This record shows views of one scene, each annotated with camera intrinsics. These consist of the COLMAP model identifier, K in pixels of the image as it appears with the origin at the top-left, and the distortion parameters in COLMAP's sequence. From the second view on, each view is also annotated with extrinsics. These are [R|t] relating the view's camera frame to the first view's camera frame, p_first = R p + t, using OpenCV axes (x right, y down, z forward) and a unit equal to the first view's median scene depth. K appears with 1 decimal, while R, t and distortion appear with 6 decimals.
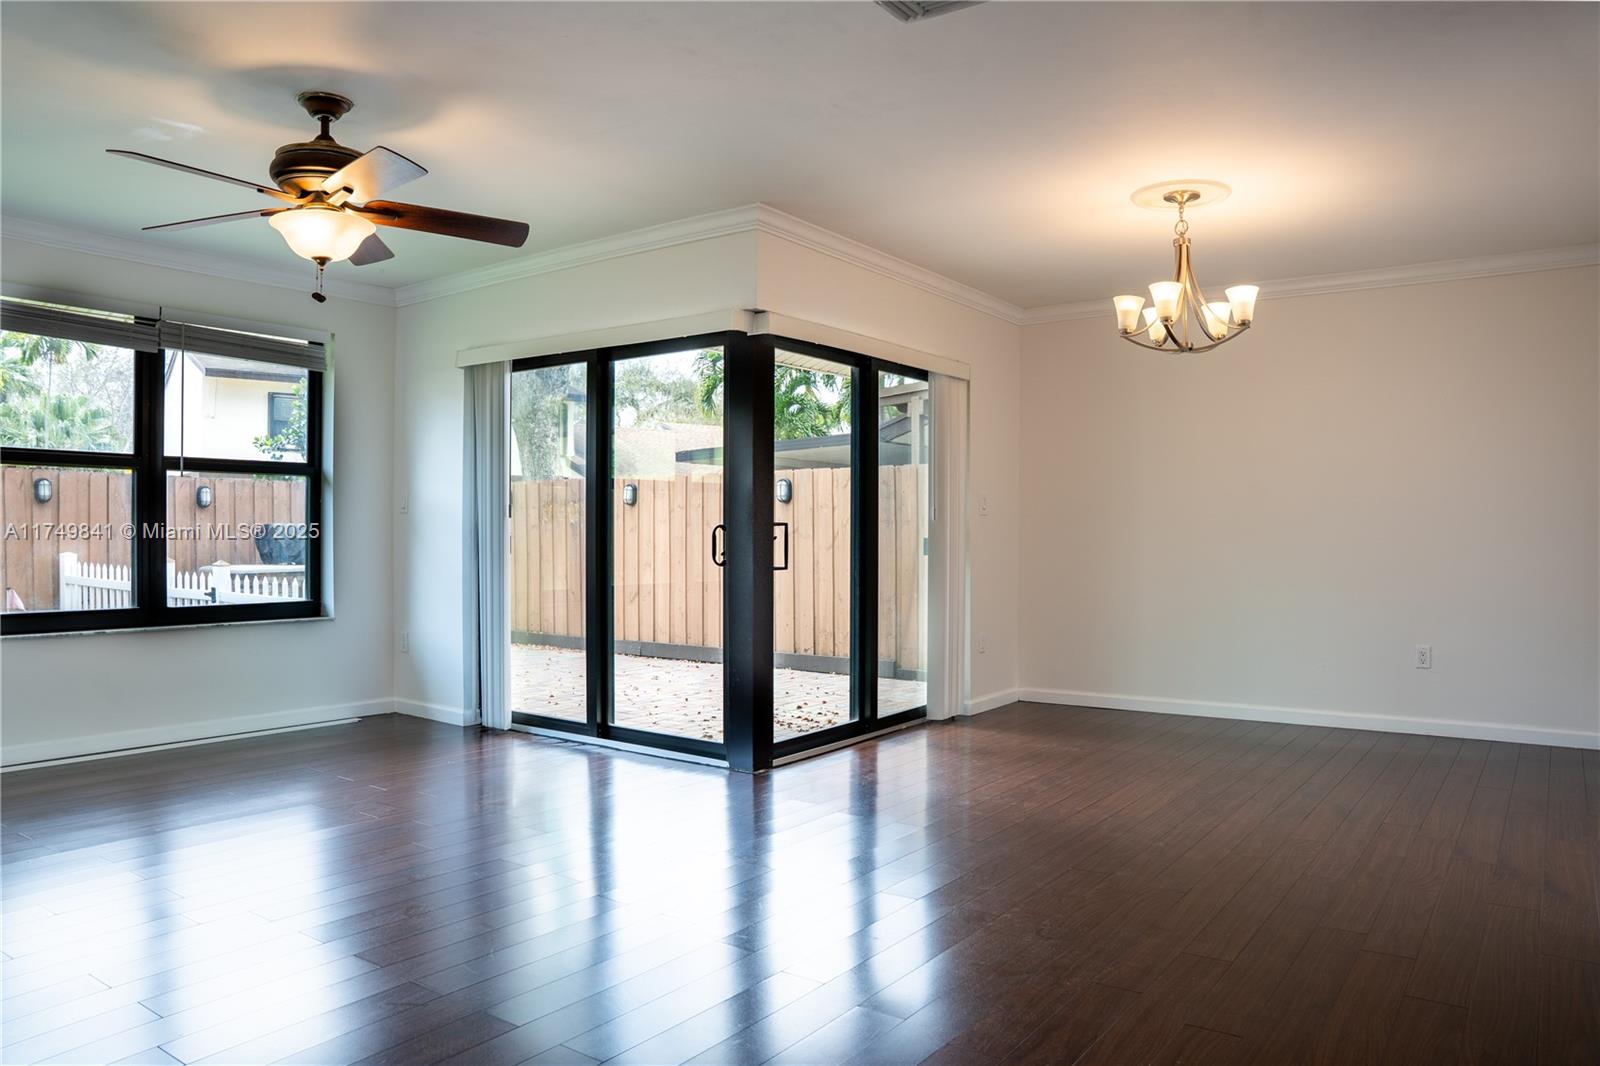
lens RADIAL K [[1109.8, 0, 800.0], [0, 1109.8, 533.0], [0, 0, 1]] dist [-0.174305, 0.128747]
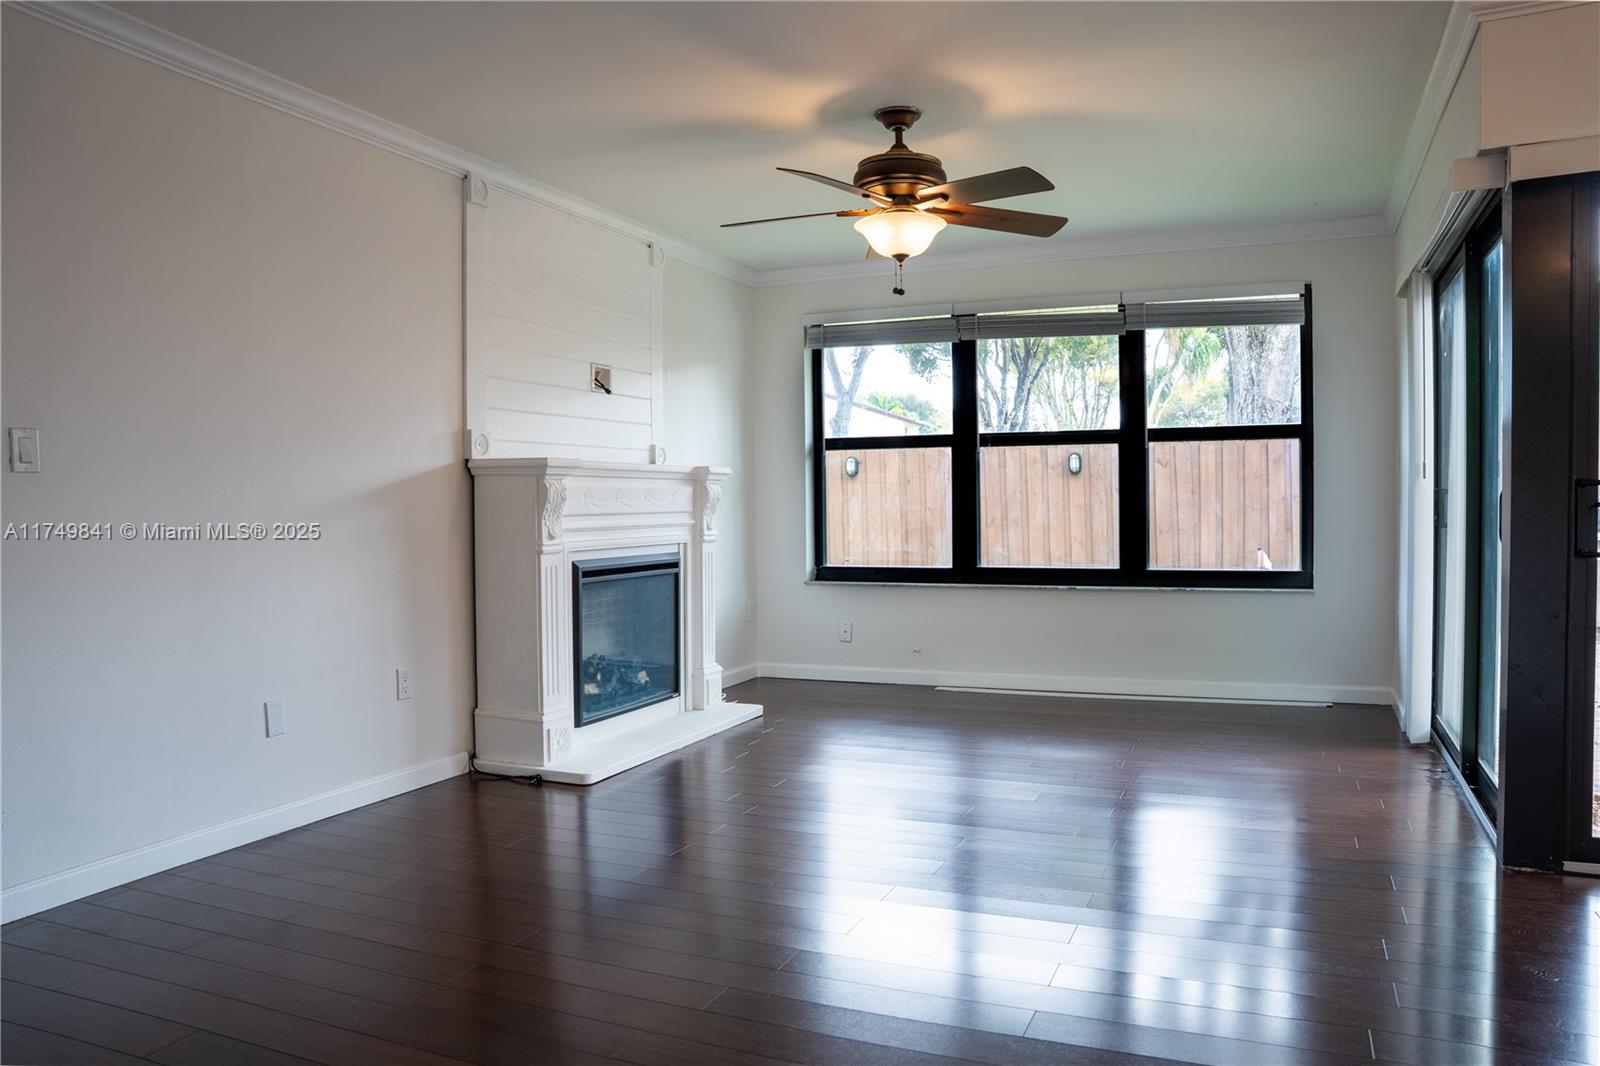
lens RADIAL K [[1137.8, 0, 807.7], [0, 1137.8, 540.2], [0, 0, 1]] dist [-0.172858, 0.128155]
pose [[0.221545, 0.028181, -0.974743, 0.426313], [0.014483, 0.999377, 0.032185, -0.001424], [0.975043, -0.021248, 0.220998, 0.408146]]
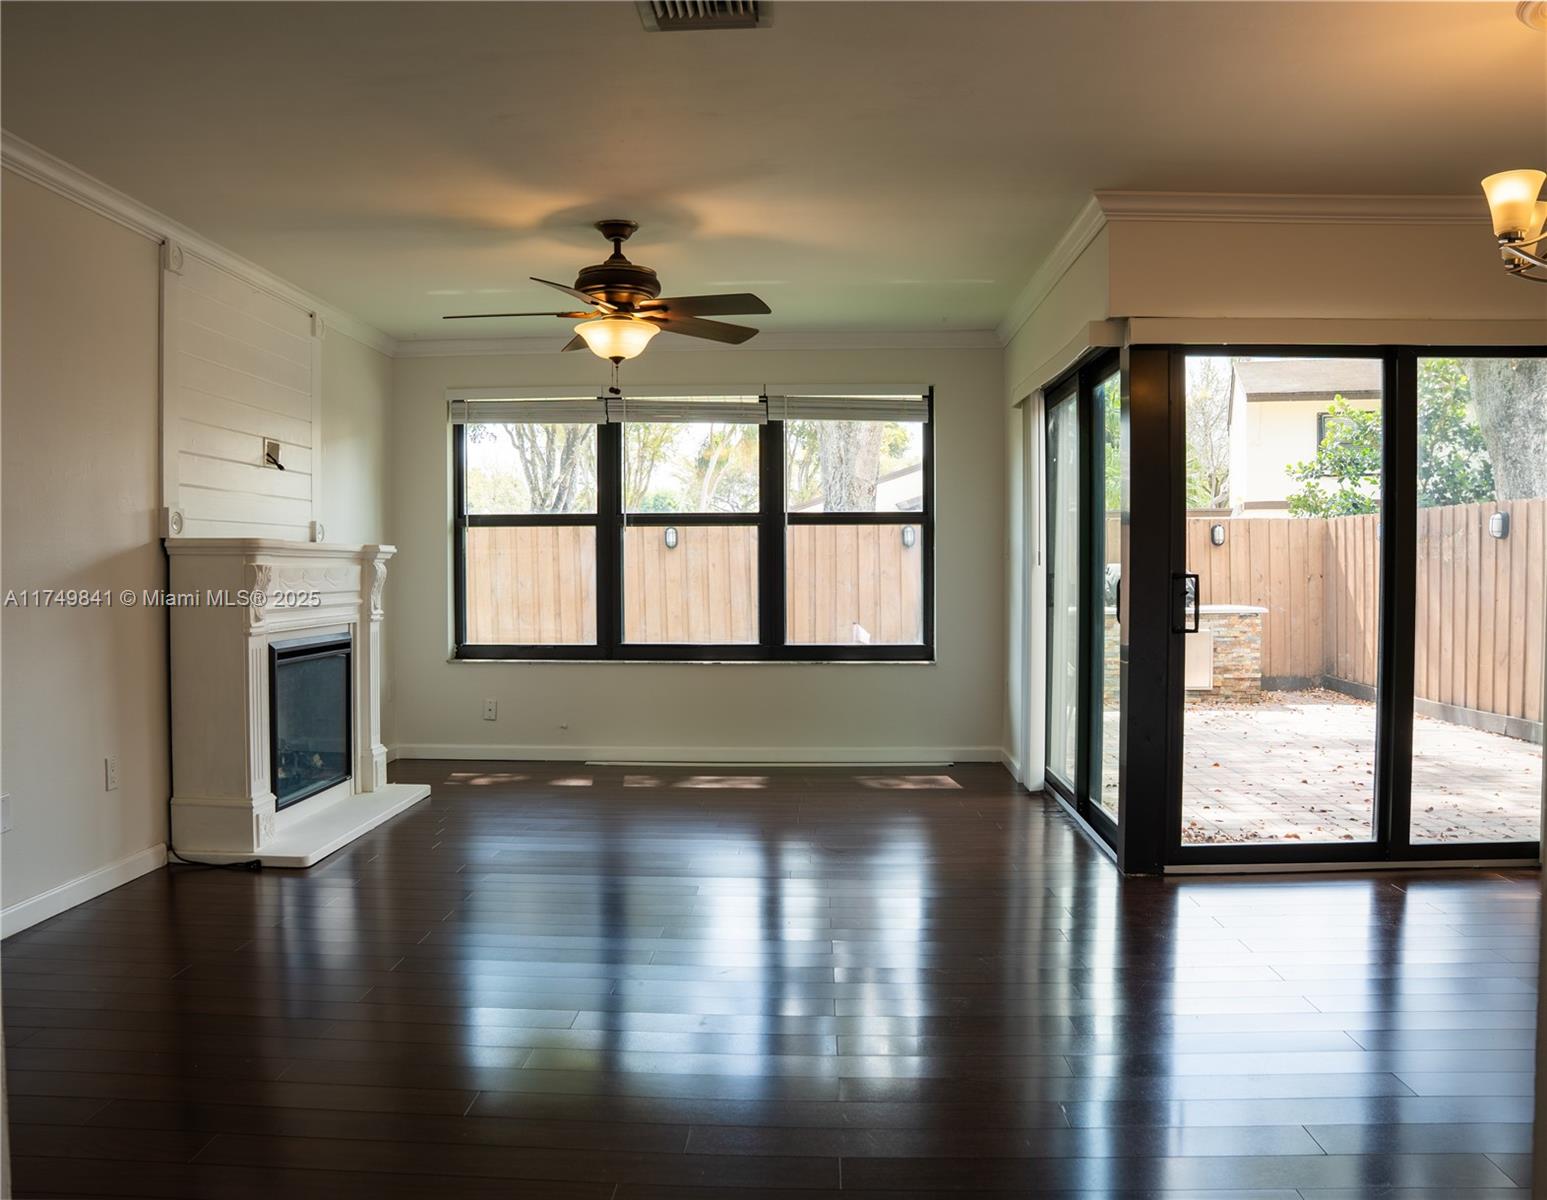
lens RADIAL K [[1249.0, 0, 768.1], [0, 1249.0, 602.3], [0, 0, 1]] dist [-0.195017, 0.173415]
pose [[0.552642, 0.021024, -0.833154, 0.509502], [0.005228, 0.999575, 0.028692, -0.014650], [0.833403, -0.020213, 0.552297, 0.235958]]
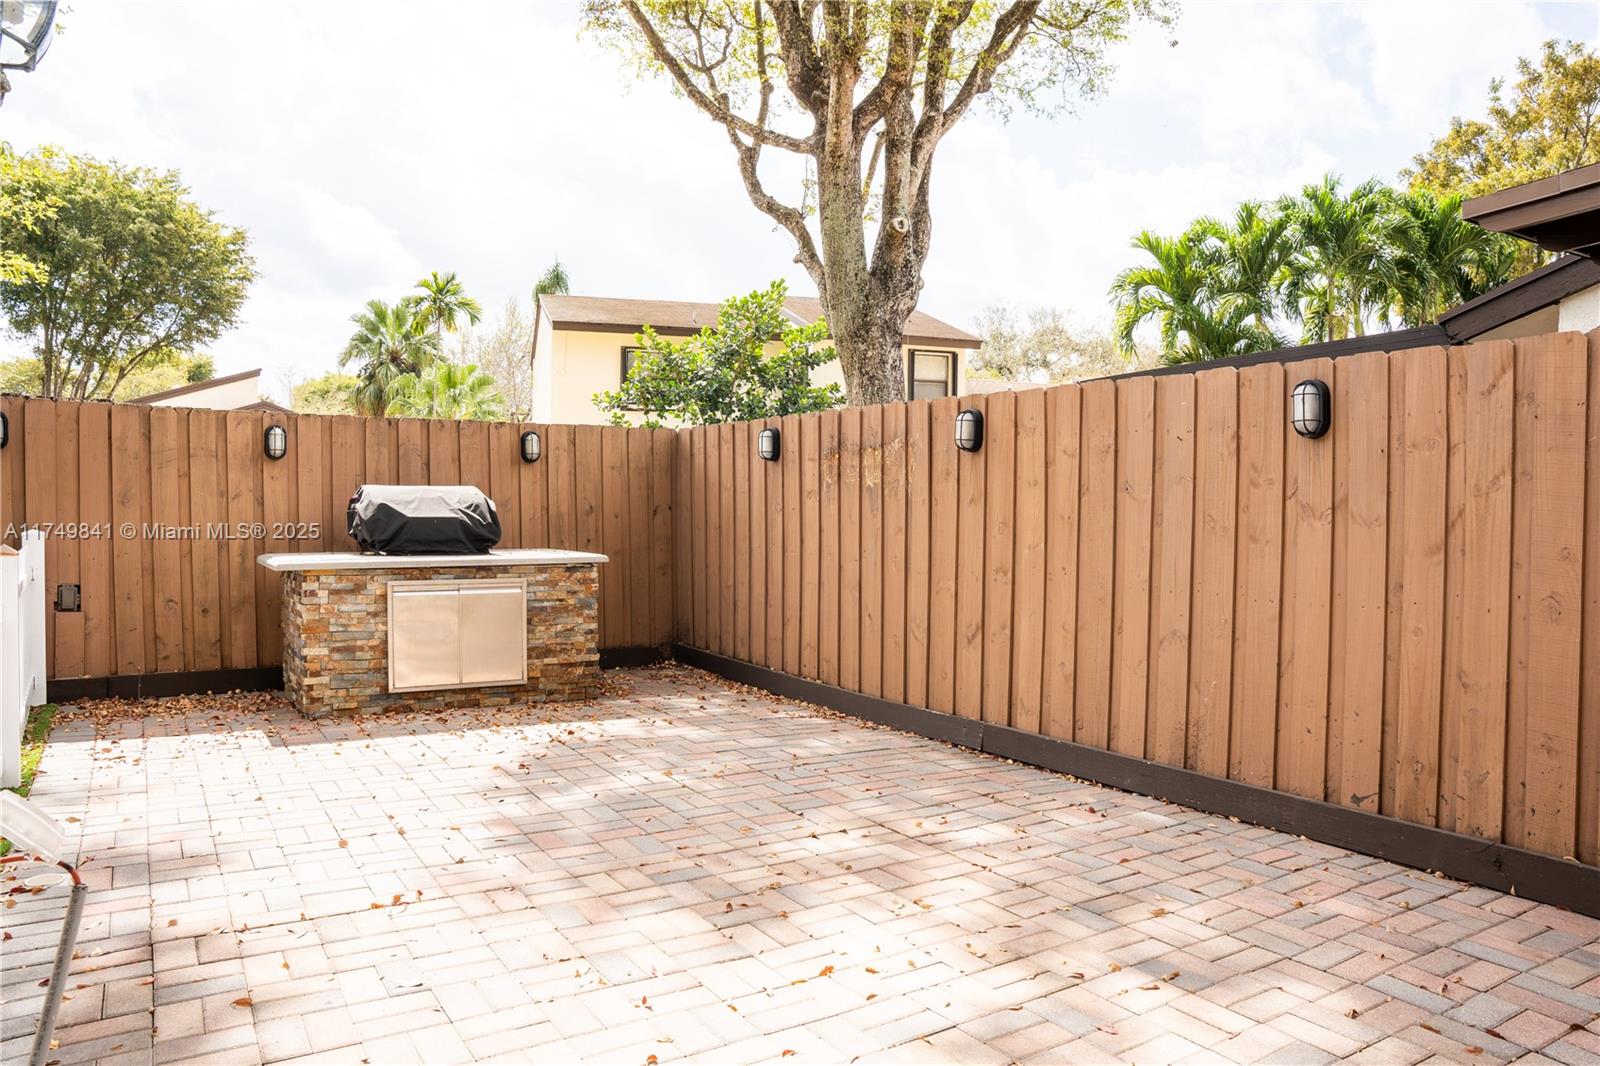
lens RADIAL K [[1100.1, 0, 804.2], [0, 1100.1, 536.3], [0, 0, 1]] dist [-0.178096, 0.130208]
pose [[0.931227, 0.020063, -0.363886, -0.081807], [-0.009885, 0.999507, 0.029811, -0.000871], [0.364305, -0.024164, 0.930966, 1.011967]]
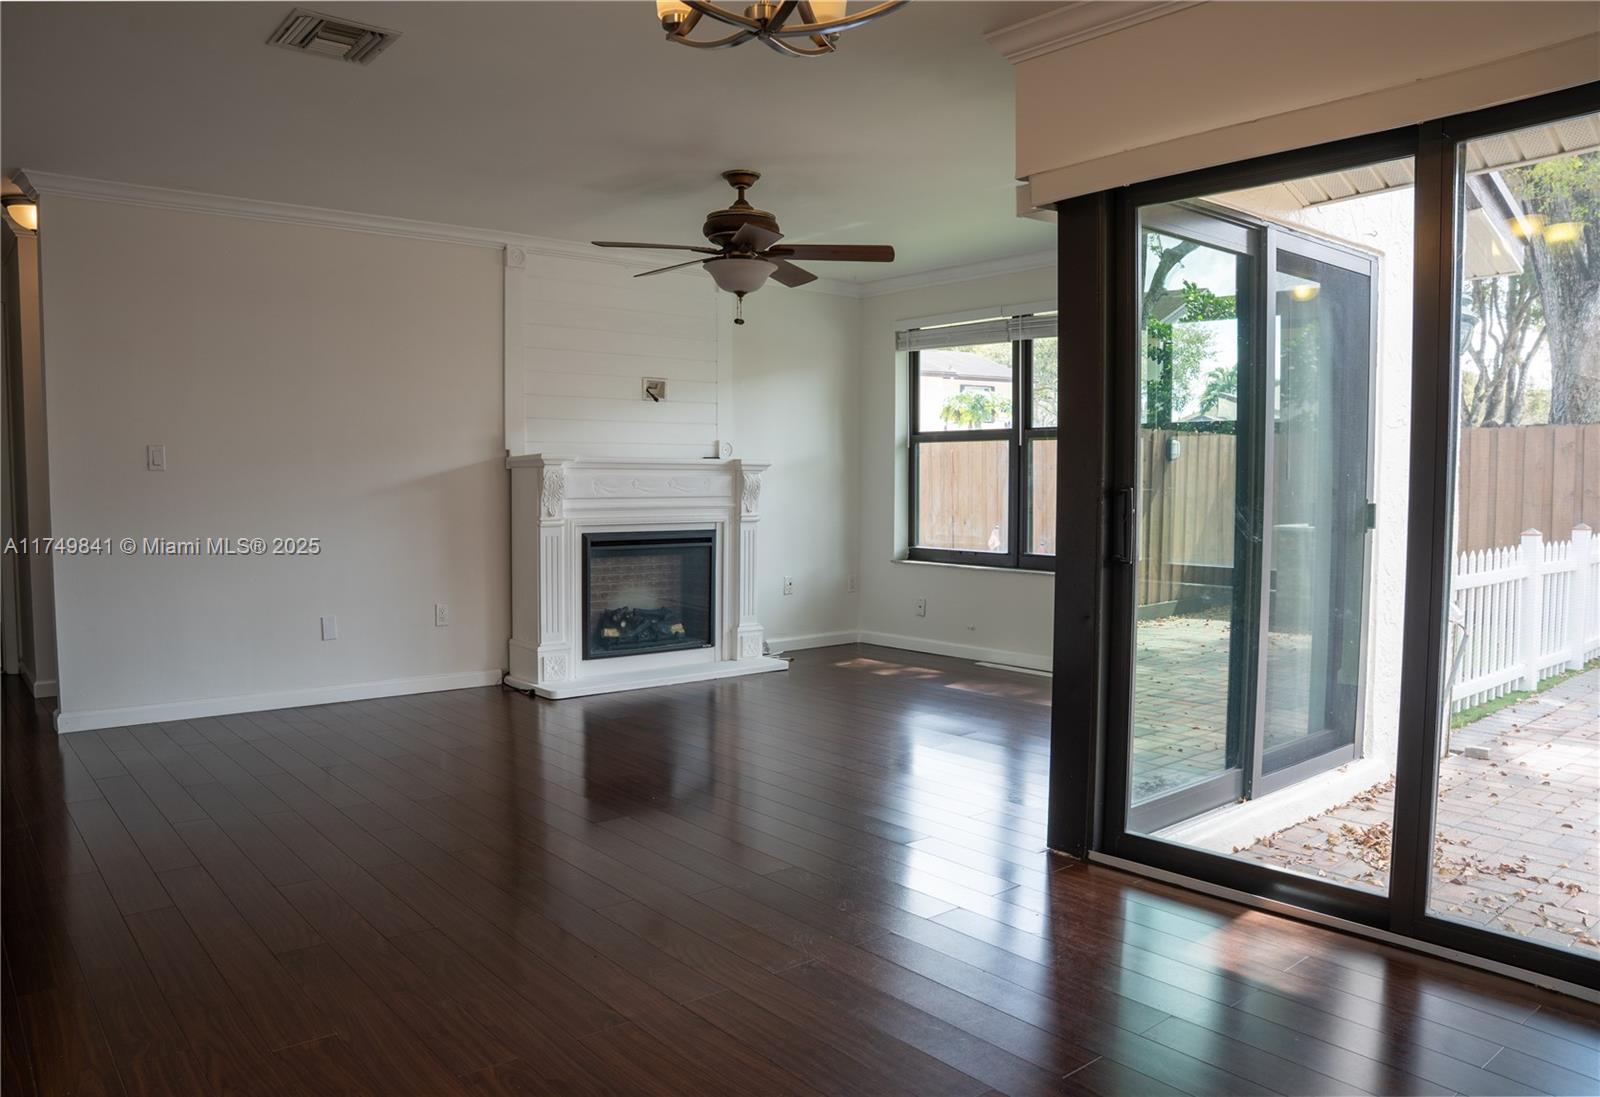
lens RADIAL K [[1141.8, 0, 800.0], [0, 1141.8, 548.5], [0, 0, 1]] dist [-0.189294, 0.182008]
pose [[-0.234747, 0.055624, -0.970464, 0.599335], [-0.000308, 0.998357, 0.057297, -0.010236], [0.972056, 0.013749, -0.234344, 0.895360]]
